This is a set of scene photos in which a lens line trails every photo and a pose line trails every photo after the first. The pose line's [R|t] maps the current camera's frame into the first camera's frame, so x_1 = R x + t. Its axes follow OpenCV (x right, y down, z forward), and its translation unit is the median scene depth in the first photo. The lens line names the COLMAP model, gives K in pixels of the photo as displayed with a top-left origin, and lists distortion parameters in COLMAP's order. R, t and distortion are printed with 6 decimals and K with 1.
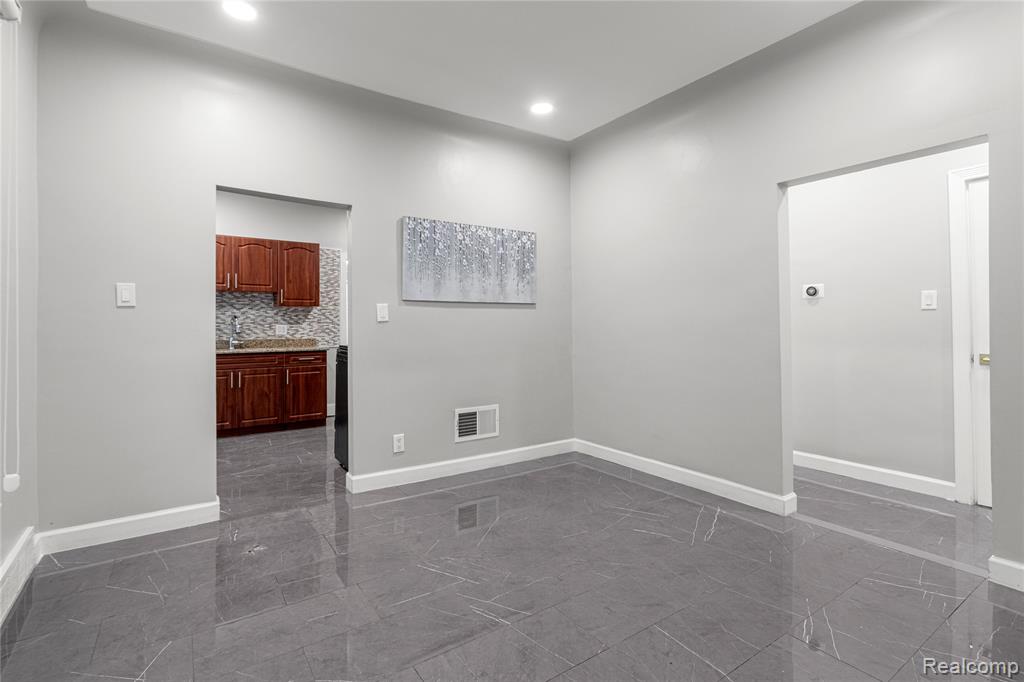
lens RADIAL K [[474.9, 0, 486.4], [0, 474.9, 323.1], [0, 0, 1]] dist [0.001403, -0.000612]
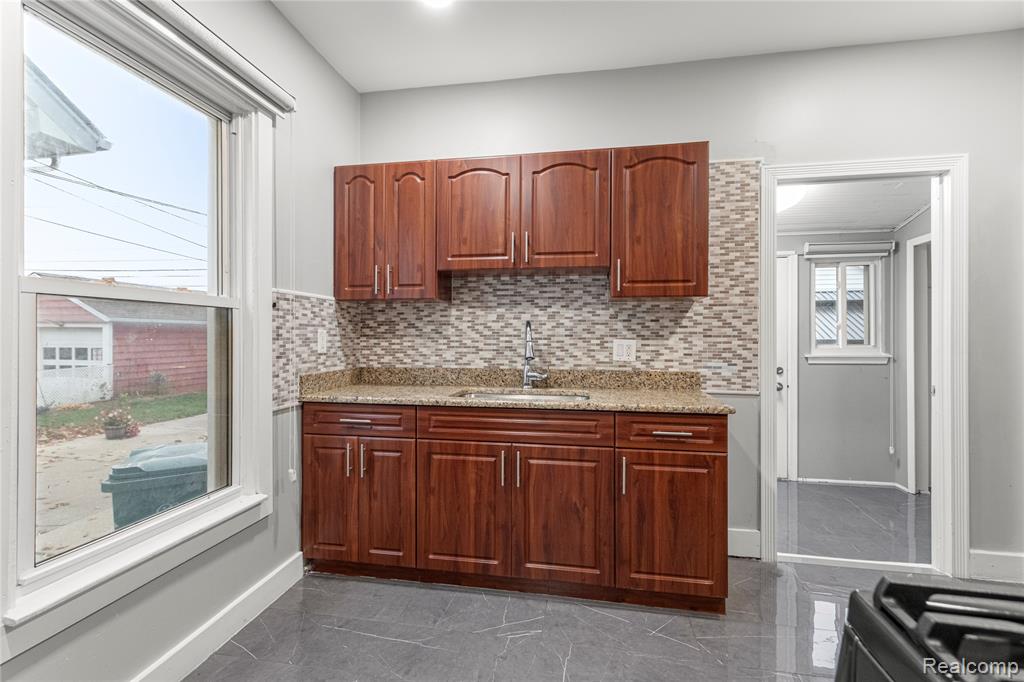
lens RADIAL K [[474.9, 0, 508.6], [0, 474.9, 330.9], [0, 0, 1]] dist [0.001403, -0.000612]
pose [[0.738910, 0.006404, -0.673774, -0.222823], [-0.000904, 0.999963, 0.008513, -0.009961], [0.673804, -0.005682, 0.738889, 0.639502]]
